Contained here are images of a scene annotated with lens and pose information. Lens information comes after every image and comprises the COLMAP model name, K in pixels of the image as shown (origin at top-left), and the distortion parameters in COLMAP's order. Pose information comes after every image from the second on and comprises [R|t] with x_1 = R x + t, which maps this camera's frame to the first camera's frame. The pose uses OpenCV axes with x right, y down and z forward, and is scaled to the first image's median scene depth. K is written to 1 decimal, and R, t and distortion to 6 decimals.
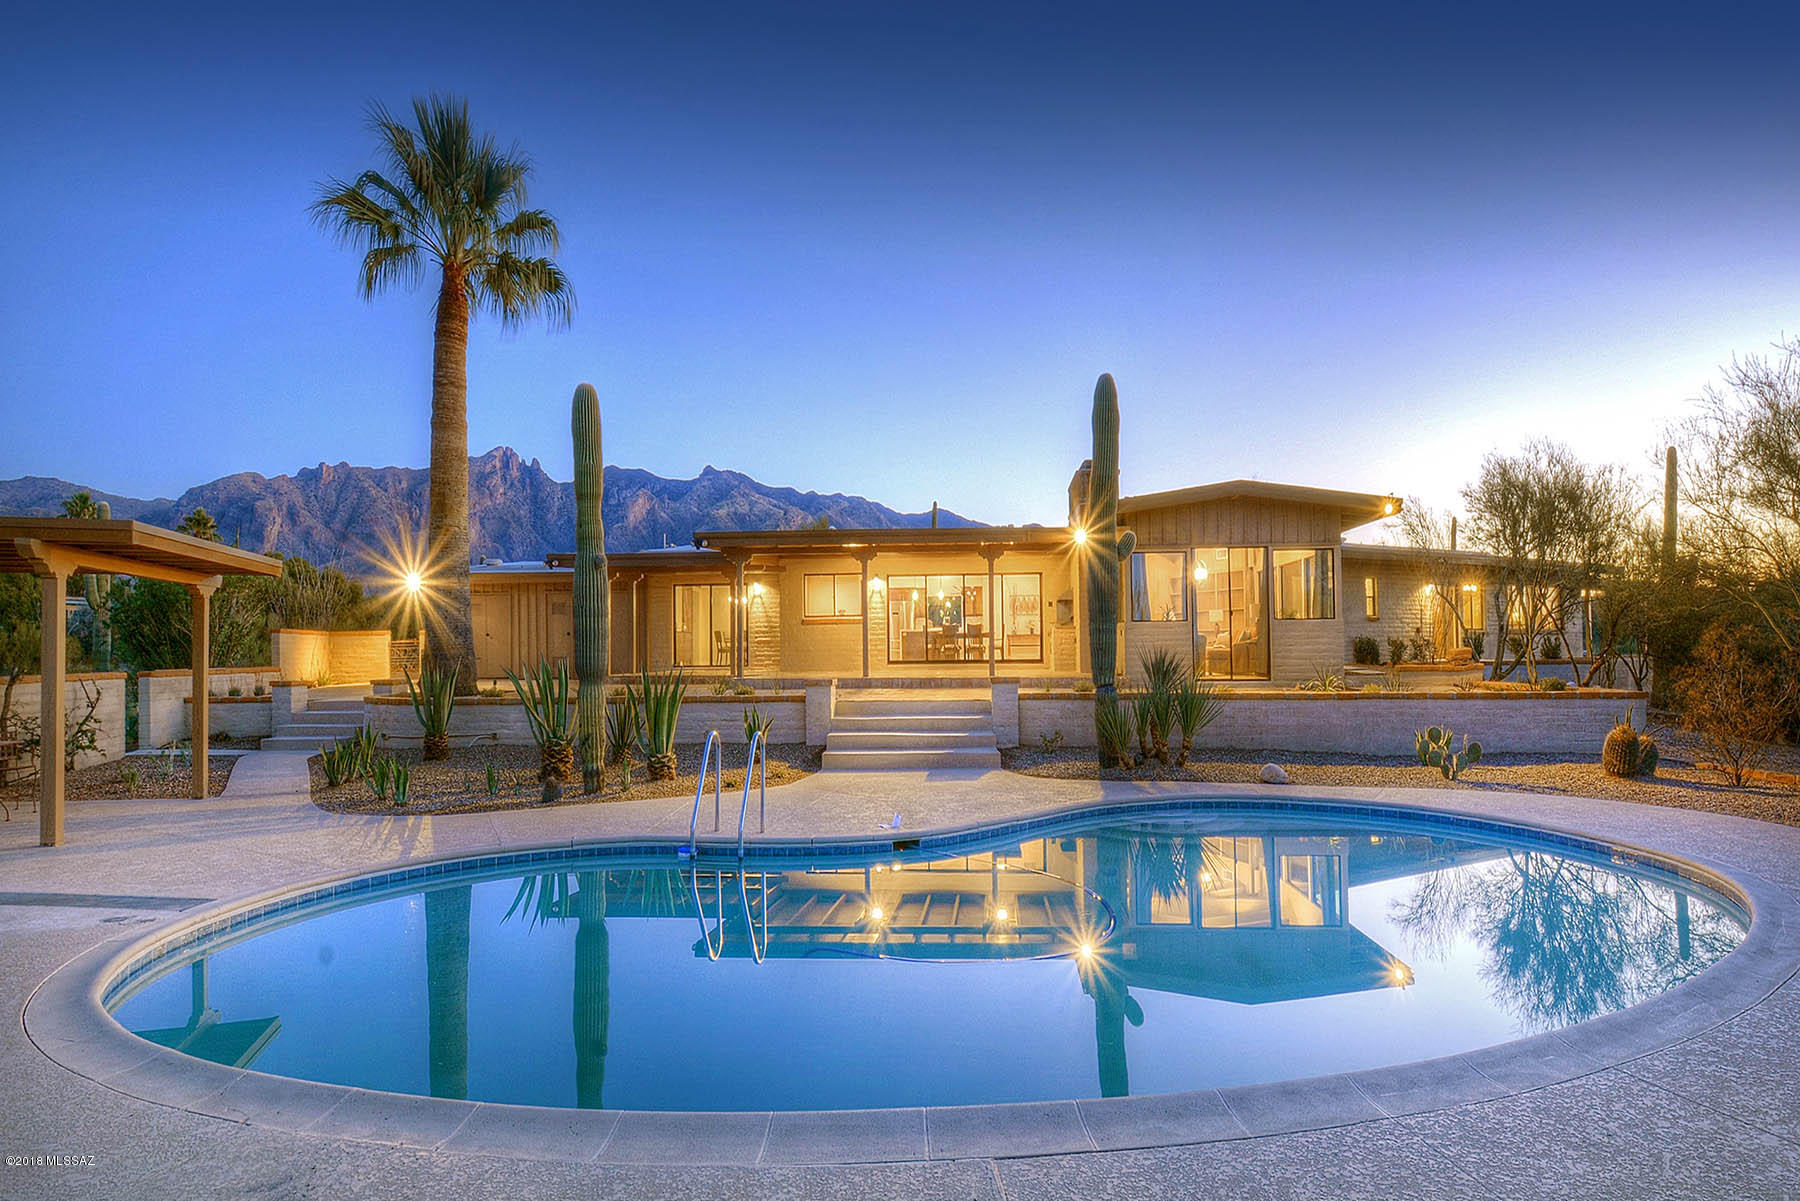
lens RADIAL K [[1076.5, 0, 855.4], [0, 1076.5, 607.6], [0, 0, 1]] dist [0.003331, -0.062186]
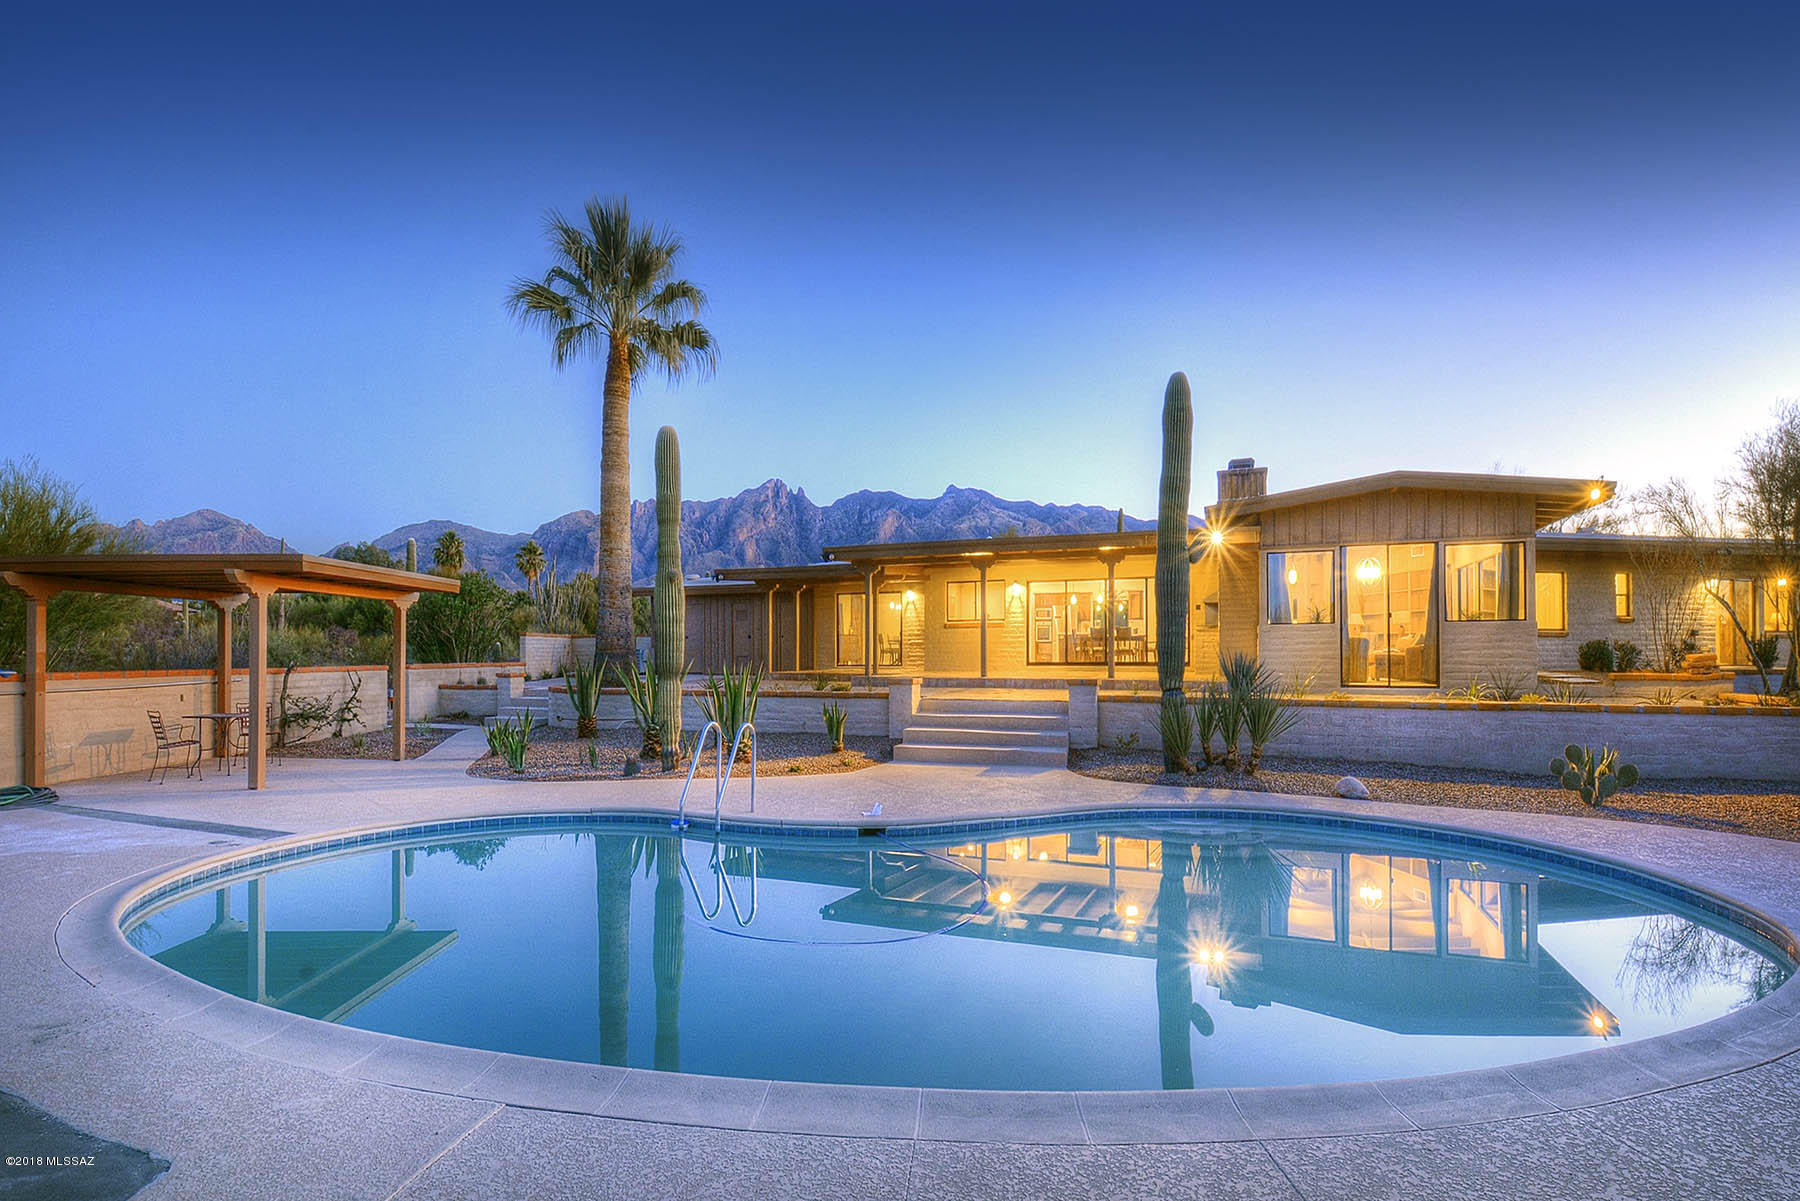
lens RADIAL K [[964.5, 0, 832.5], [0, 964.5, 627.2], [0, 0, 1]] dist [0.000242, -0.030092]
pose [[0.931420, -0.003008, -0.363934, 0.242234], [0.008578, 0.999869, 0.013690, 0.000434], [0.363846, -0.015873, 0.931324, 0.057593]]
